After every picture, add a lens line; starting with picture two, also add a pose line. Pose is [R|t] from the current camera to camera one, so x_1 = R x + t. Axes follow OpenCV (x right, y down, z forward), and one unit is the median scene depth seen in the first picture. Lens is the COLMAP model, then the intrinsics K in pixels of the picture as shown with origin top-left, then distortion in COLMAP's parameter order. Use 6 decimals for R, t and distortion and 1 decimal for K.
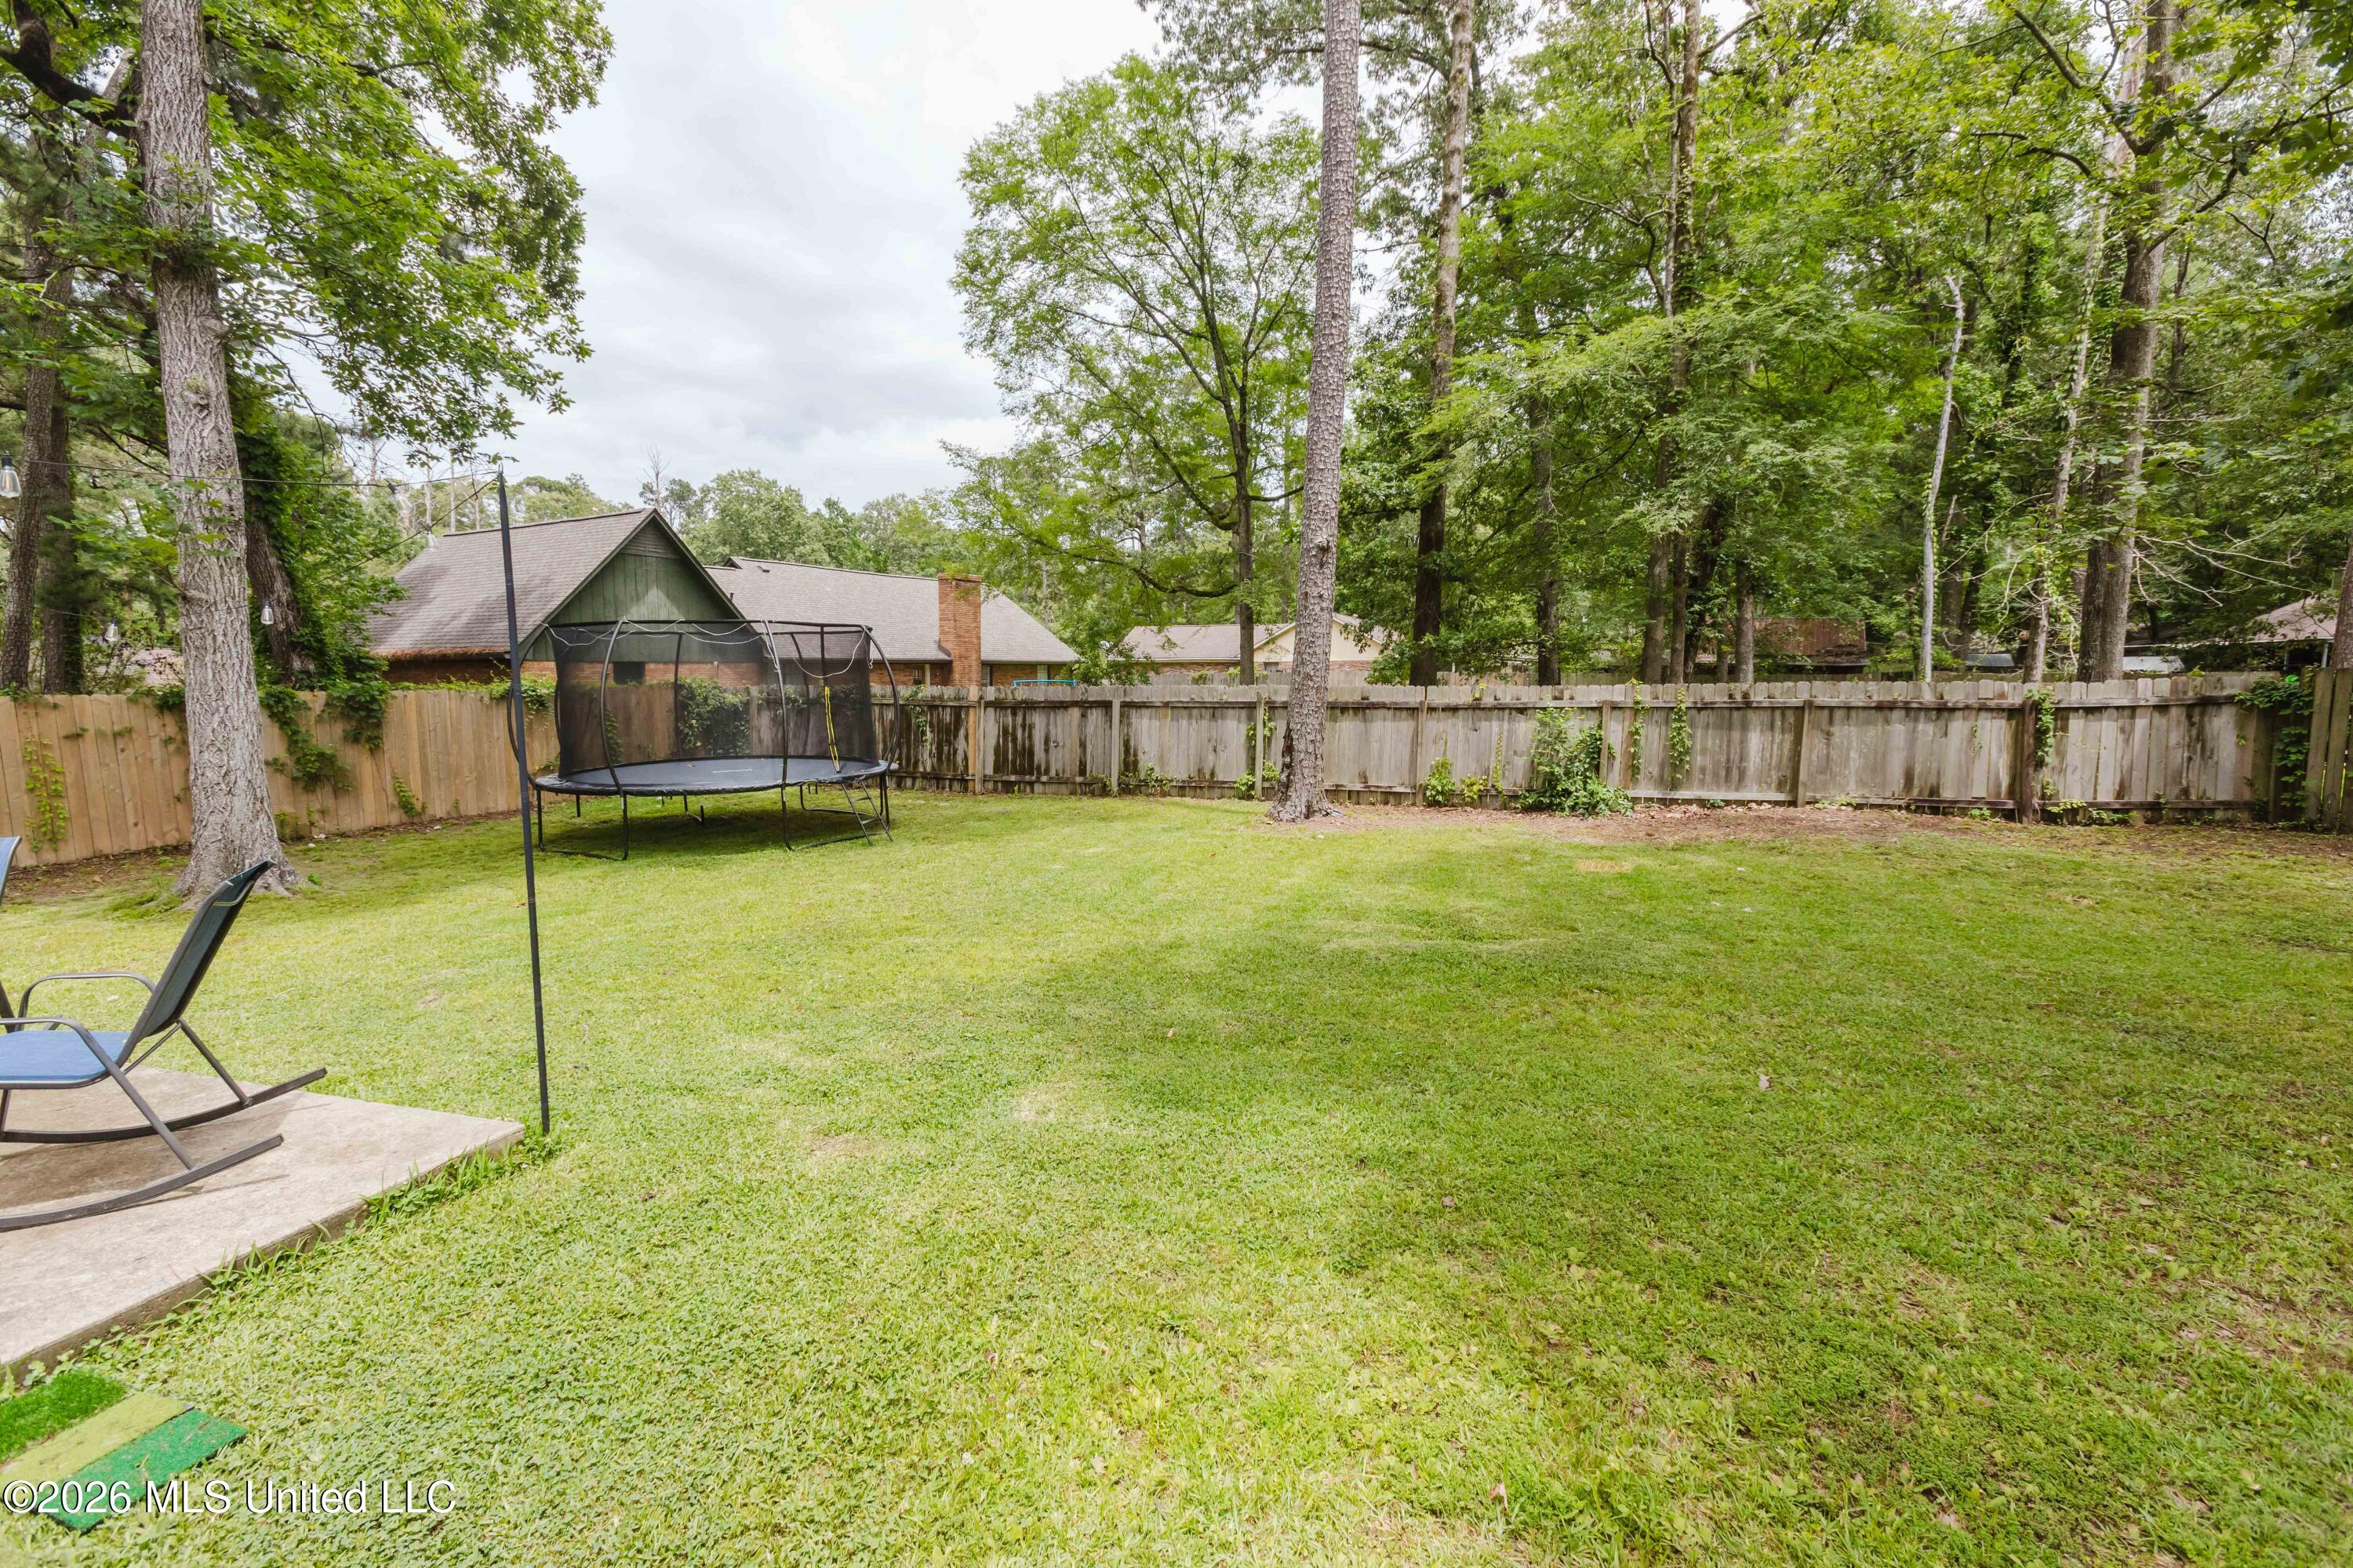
lens RADIAL K [[1056.9, 0, 1160.7], [0, 1056.9, 788.6], [0, 0, 1]] dist [0.001215, 0.002447]
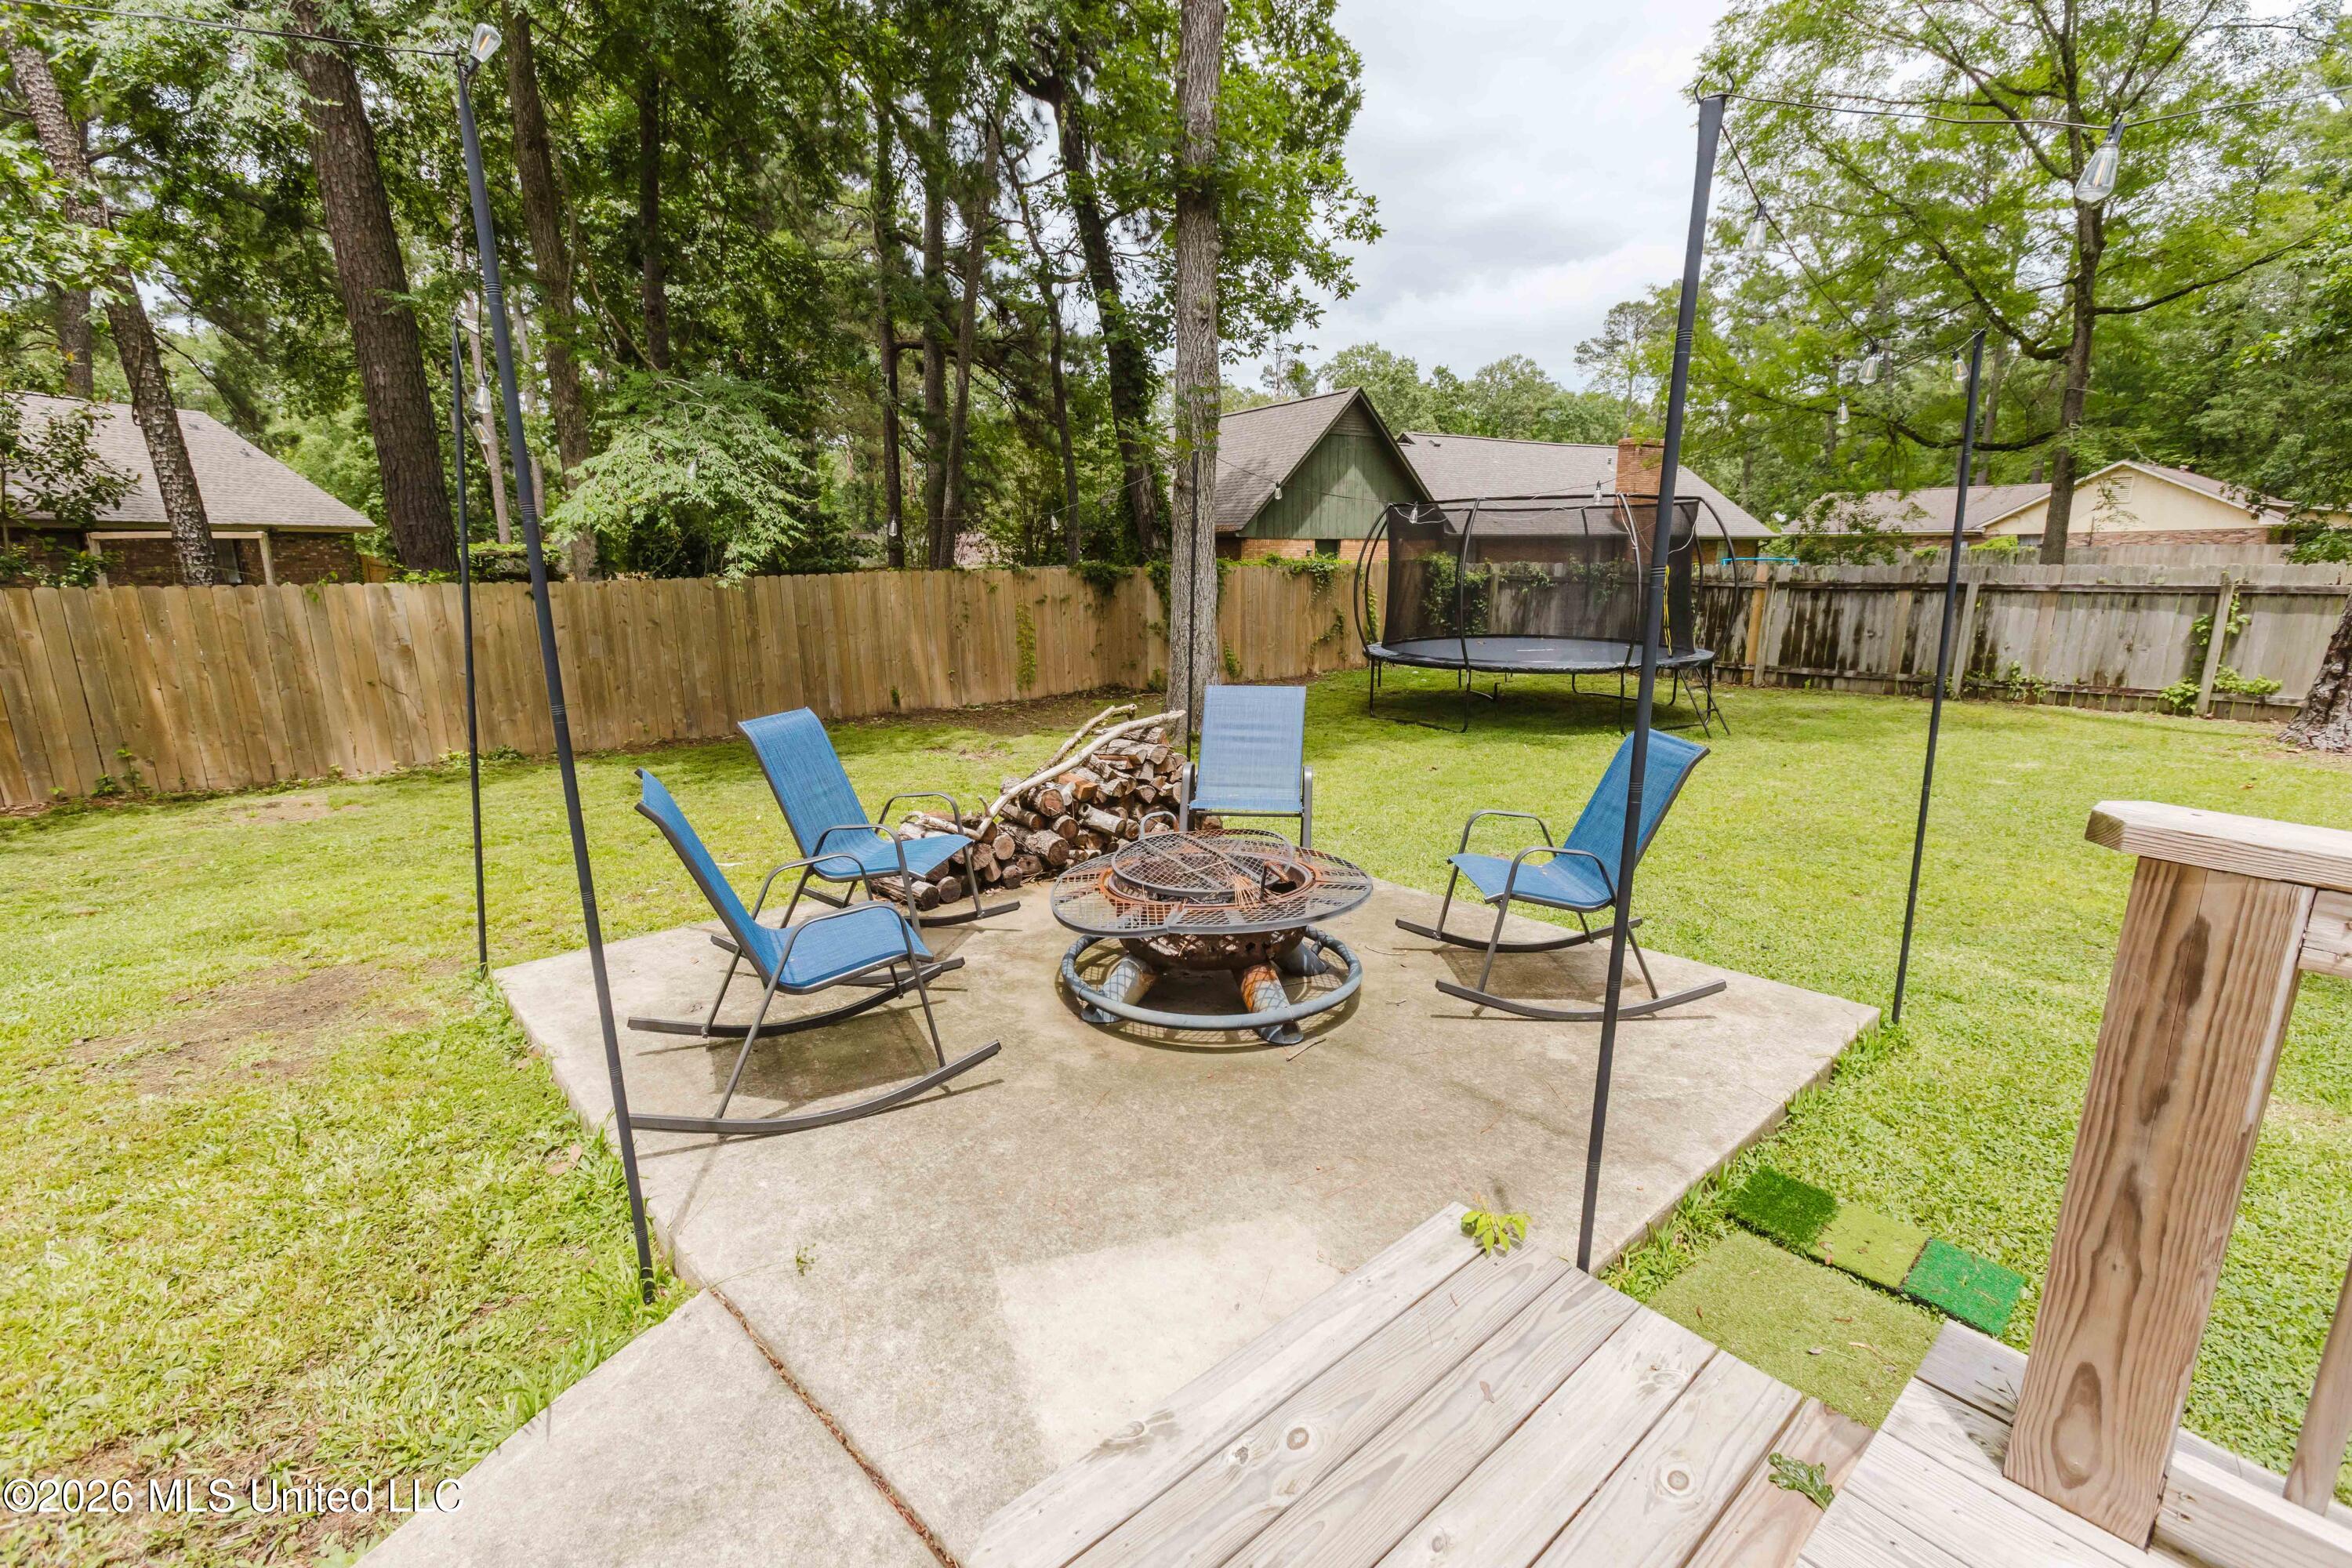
lens RADIAL K [[1056.4, 0, 1158.5], [0, 1056.4, 798.9], [0, 0, 1]] dist [0.001215, 0.002447]
pose [[0.865023, 0.113076, -0.488825, -0.162809], [-0.052365, 0.989299, 0.136183, 0.003901], [0.498993, -0.092204, 0.861687, -0.044494]]
